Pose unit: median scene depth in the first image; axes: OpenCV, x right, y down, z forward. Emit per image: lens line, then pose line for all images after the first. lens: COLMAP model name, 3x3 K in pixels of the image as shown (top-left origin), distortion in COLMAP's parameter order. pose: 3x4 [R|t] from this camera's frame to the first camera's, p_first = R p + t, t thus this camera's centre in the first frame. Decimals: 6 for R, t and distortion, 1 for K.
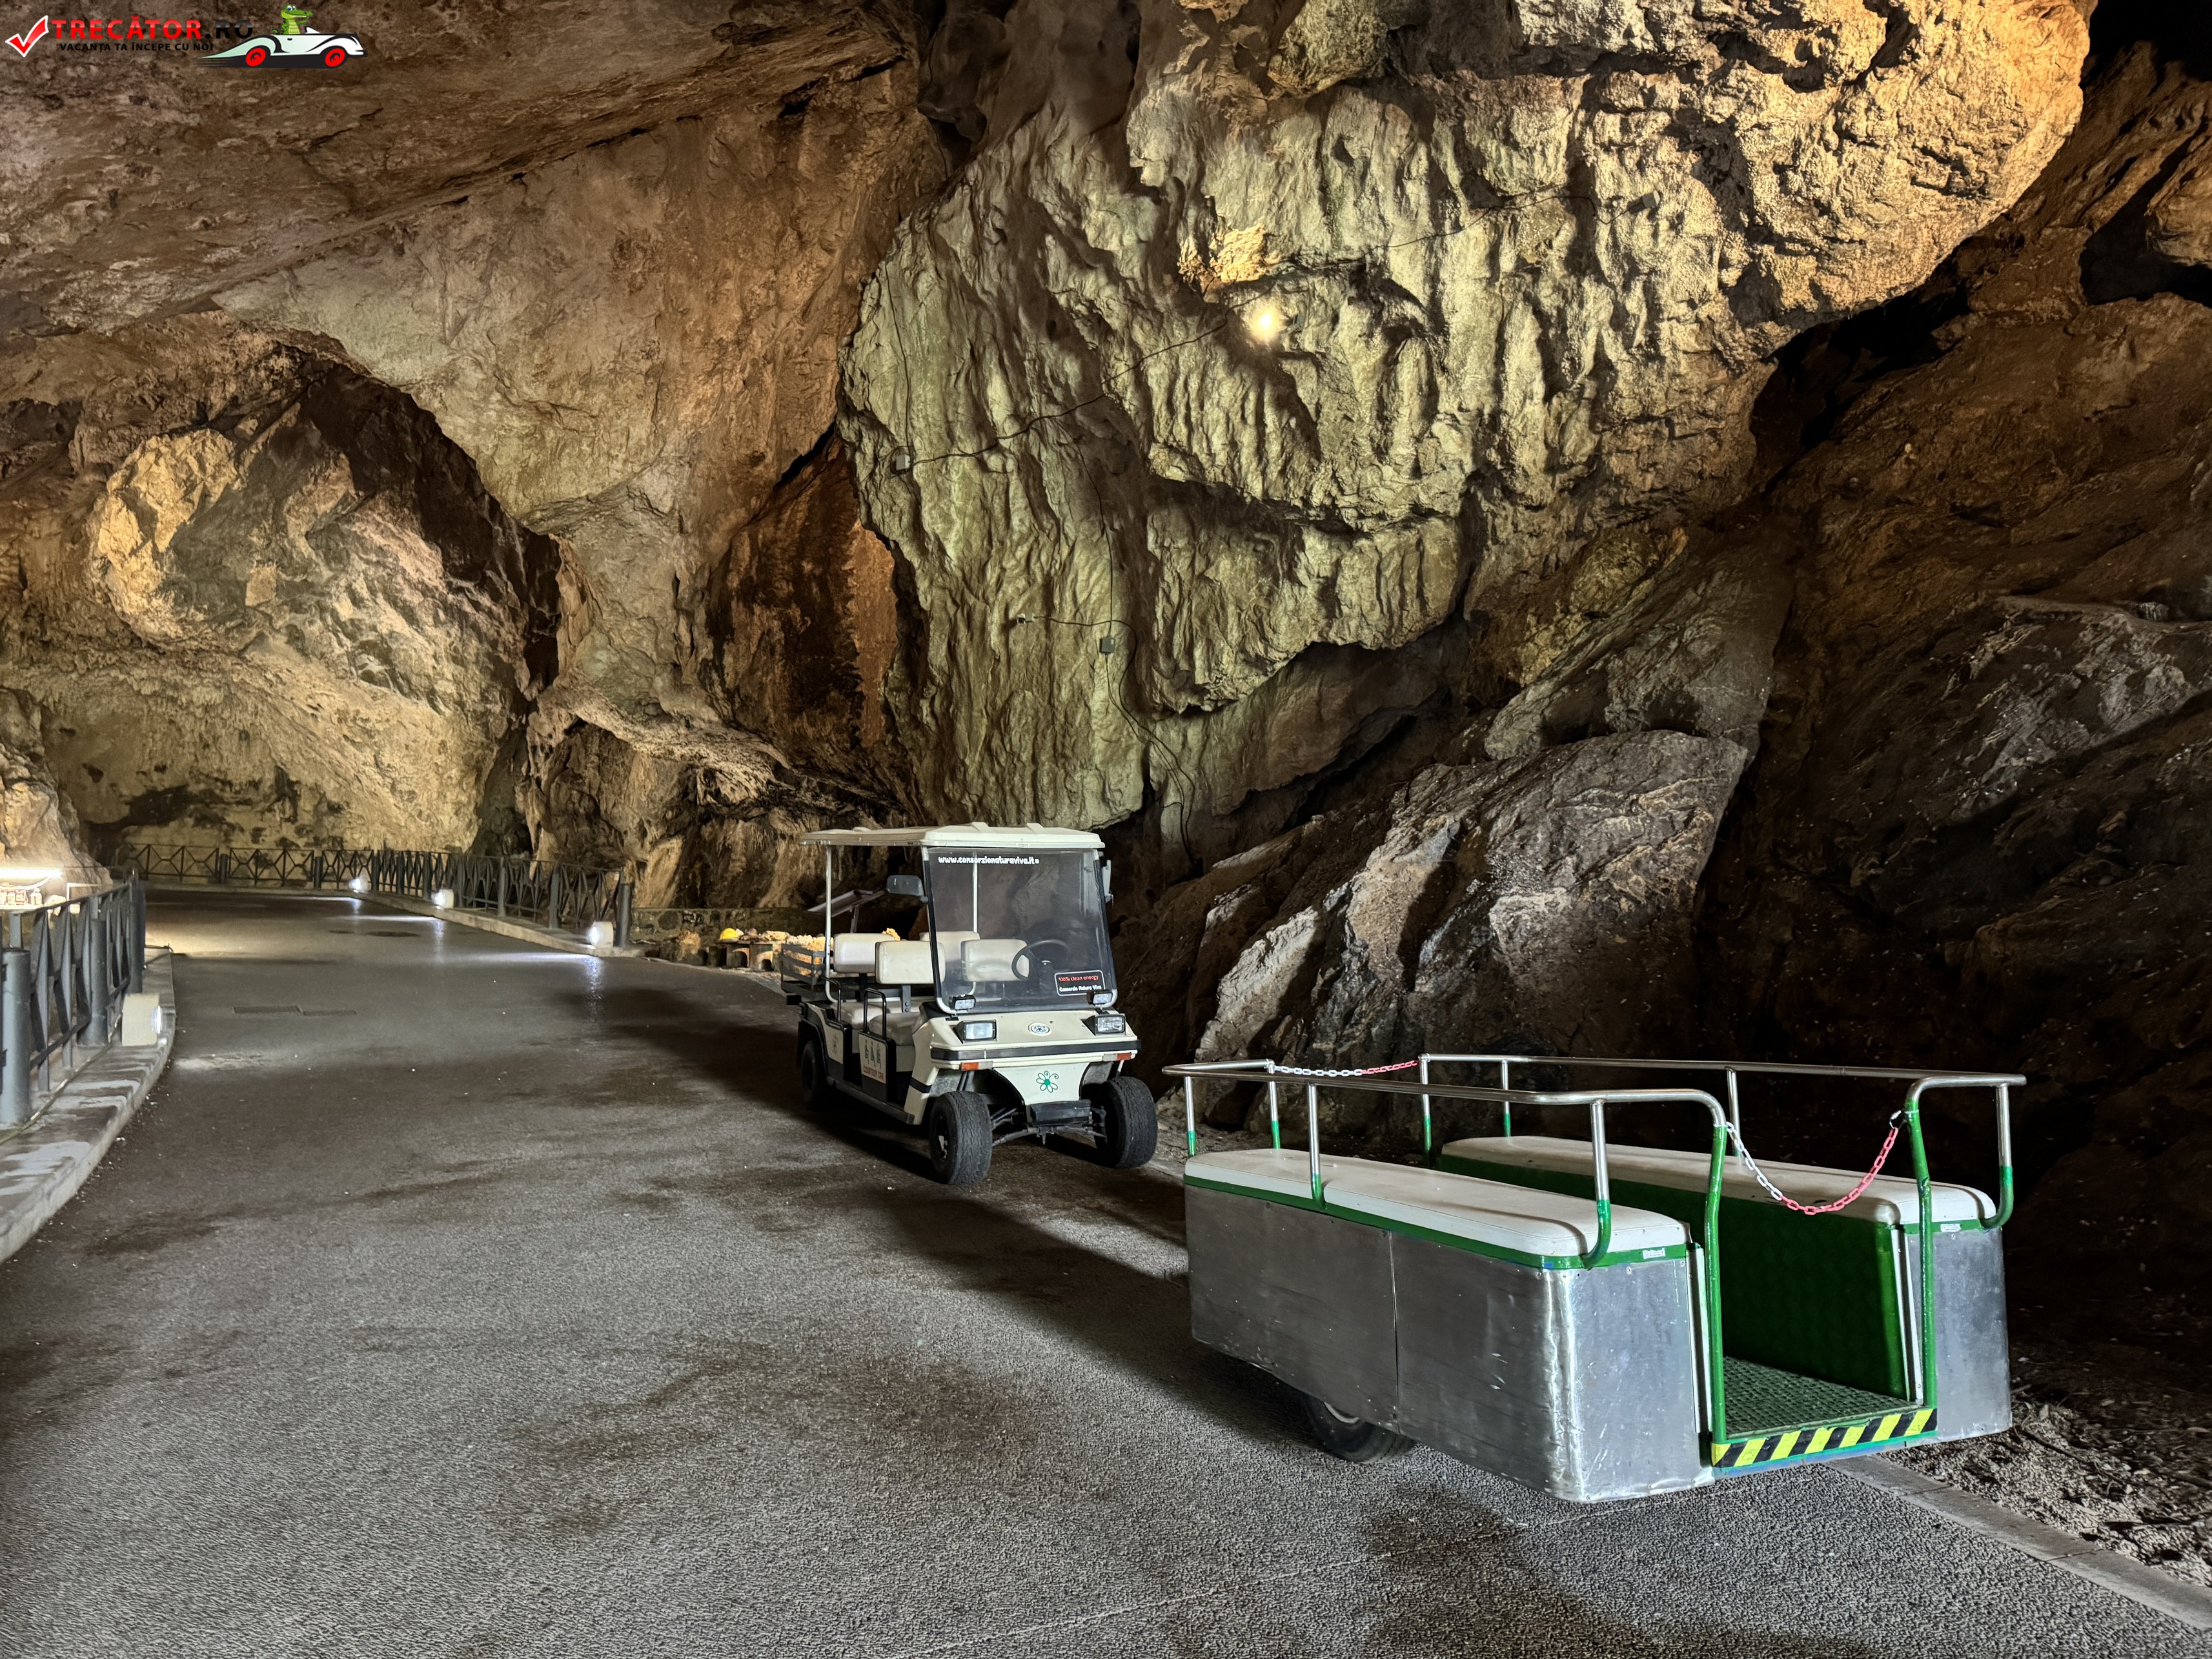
lens RADIAL K [[1551.1, 0, 1106.0], [0, 1551.1, 829.5], [0, 0, 1]] dist [0.104109, -0.150153]
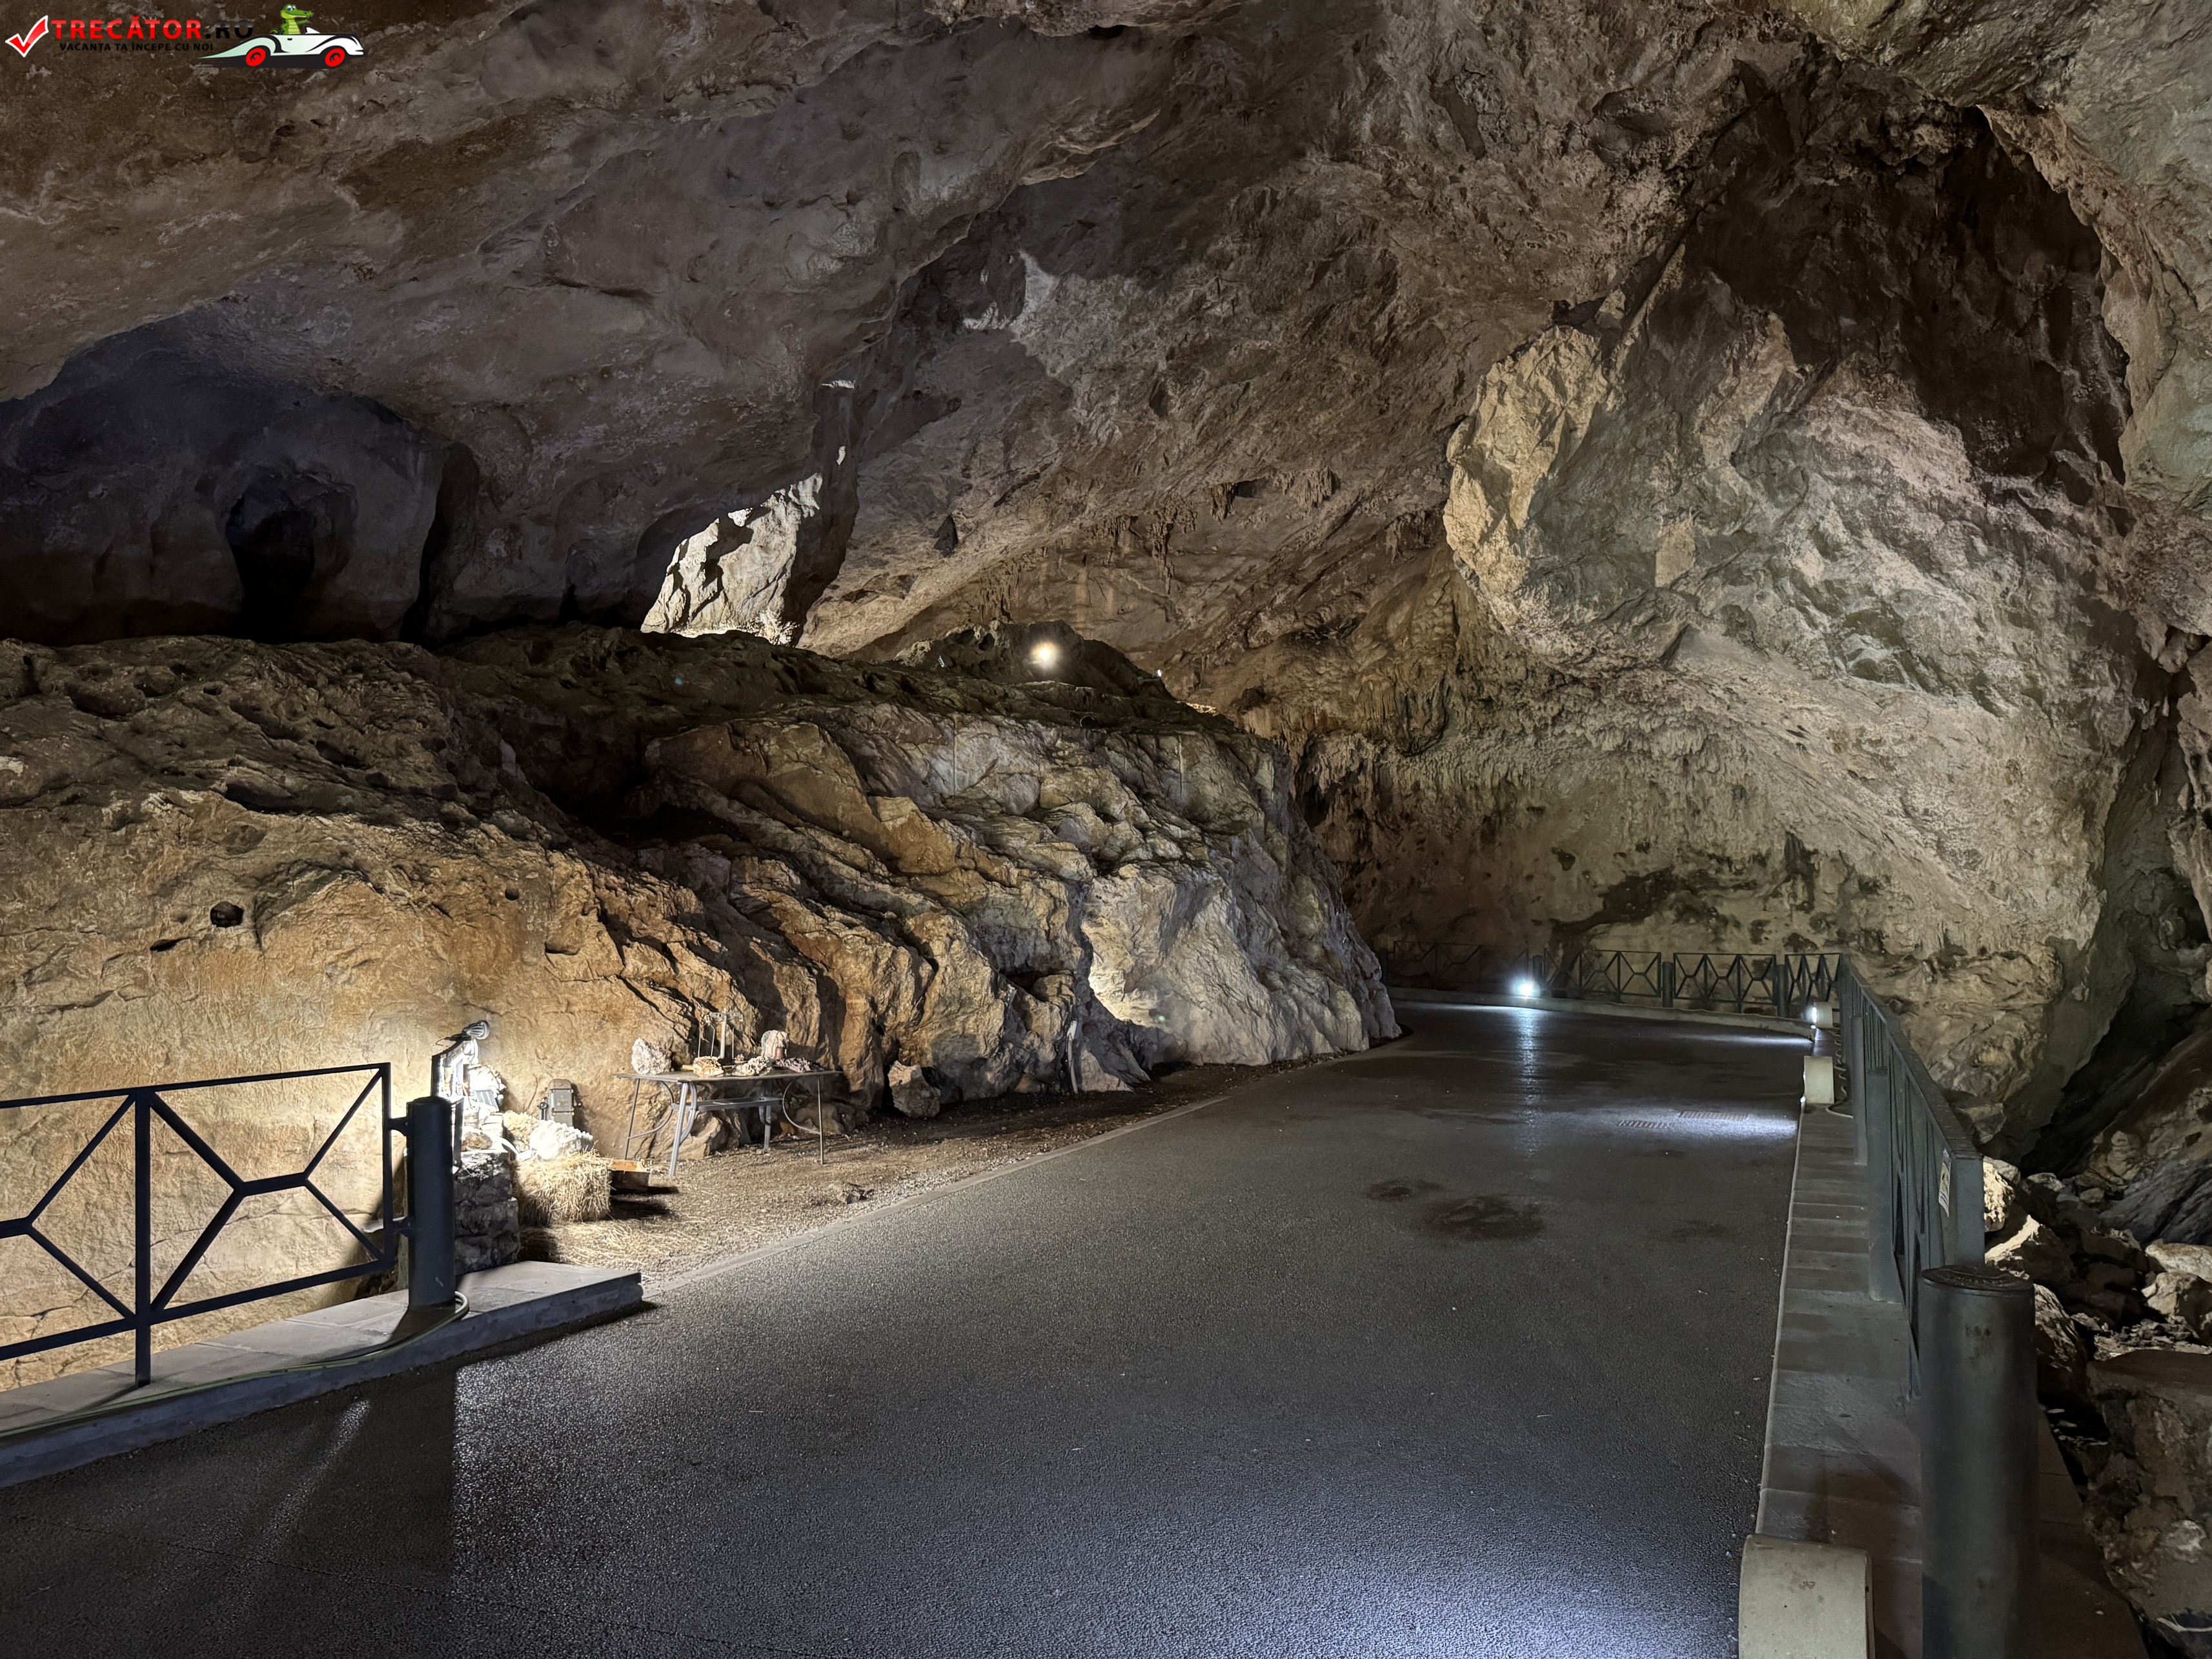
lens RADIAL K [[1532.9, 0, 1106.0], [0, 1532.9, 829.5], [0, 0, 1]] dist [0.025330, -0.027241]
pose [[0.519791, -0.090132, -0.849525, -0.113517], [0.038454, 0.995879, -0.082131, 0.003779], [0.853427, 0.010023, 0.521115, 0.425791]]
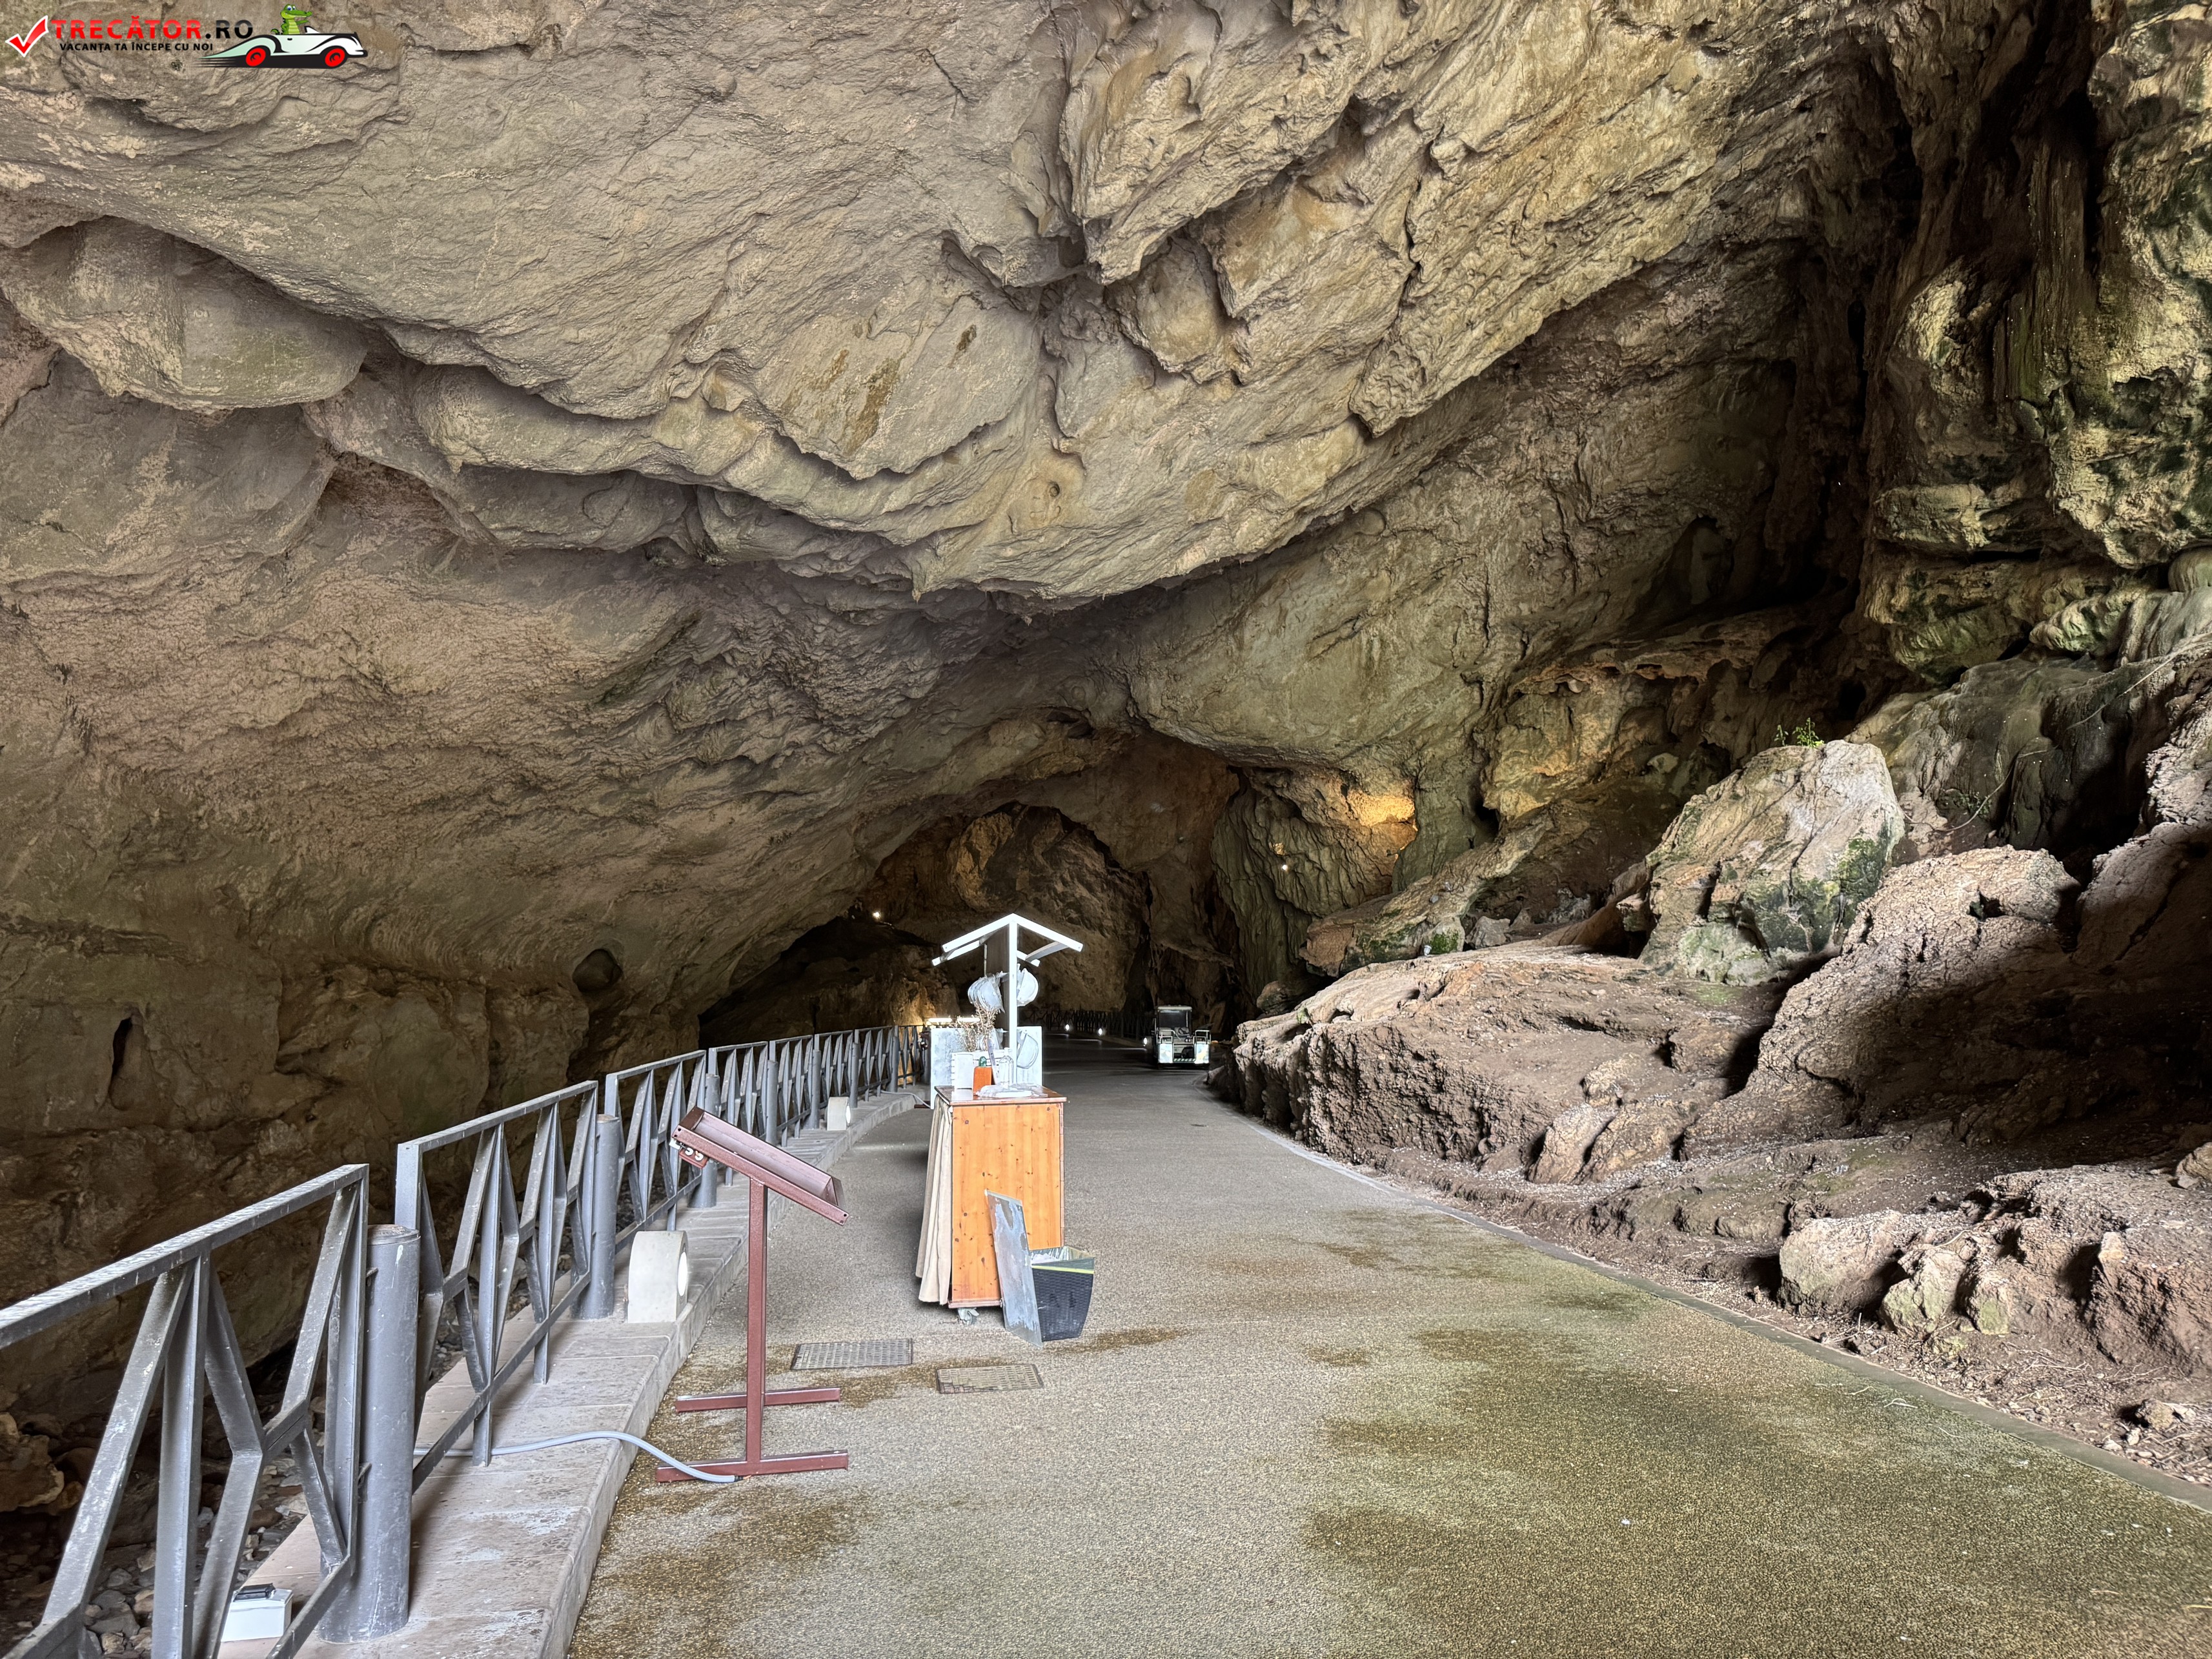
lens RADIAL K [[1551.1, 0, 1106.0], [0, 1551.1, 829.5], [0, 0, 1]] dist [0.104109, -0.150153]
pose [[0.914144, -0.058060, -0.401211, 0.340656], [0.018487, 0.994632, -0.101813, -0.012887], [0.404969, 0.085654, 0.910310, -0.723346]]
